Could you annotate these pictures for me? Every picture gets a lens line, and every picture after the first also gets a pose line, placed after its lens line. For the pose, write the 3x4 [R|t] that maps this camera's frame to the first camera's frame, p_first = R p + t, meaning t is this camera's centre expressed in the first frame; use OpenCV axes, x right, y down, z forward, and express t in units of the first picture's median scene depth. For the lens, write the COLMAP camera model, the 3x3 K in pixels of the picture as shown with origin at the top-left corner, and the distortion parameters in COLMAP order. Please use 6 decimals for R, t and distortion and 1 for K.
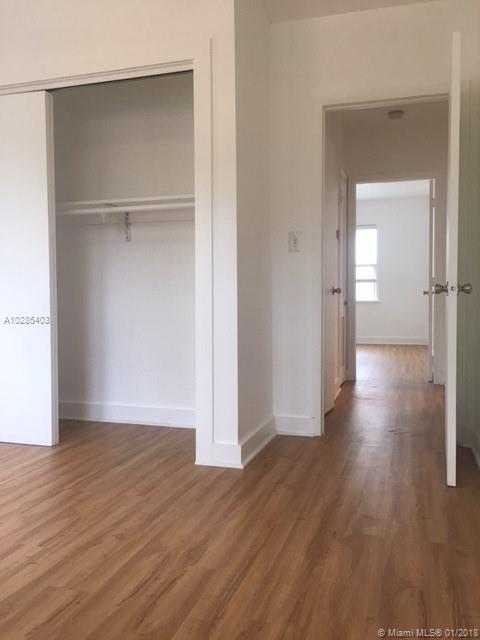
lens RADIAL K [[523.5, 0, 245.9], [0, 523.5, 319.6], [0, 0, 1]] dist [0.038311, -0.066975]
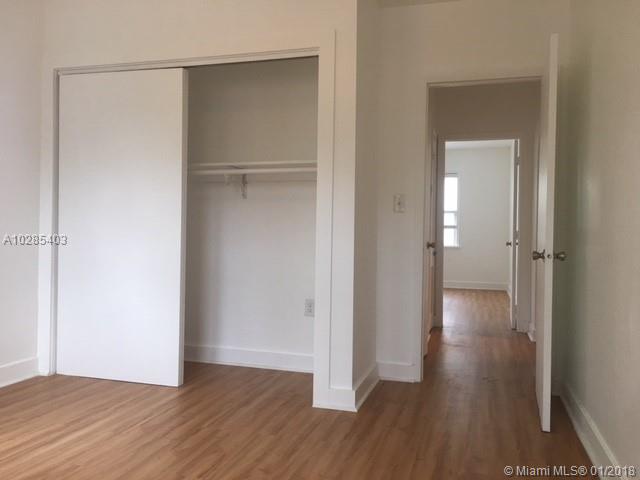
lens RADIAL K [[523.5, 0, 318.2], [0, 523.5, 239.0], [0, 0, 1]] dist [0.038311, -0.066975]
pose [[0.999797, 0.020105, 0.001206, -0.086359], [-0.020055, 0.999262, -0.032768, -0.038987], [-0.001864, 0.032738, 0.999462, -0.110128]]
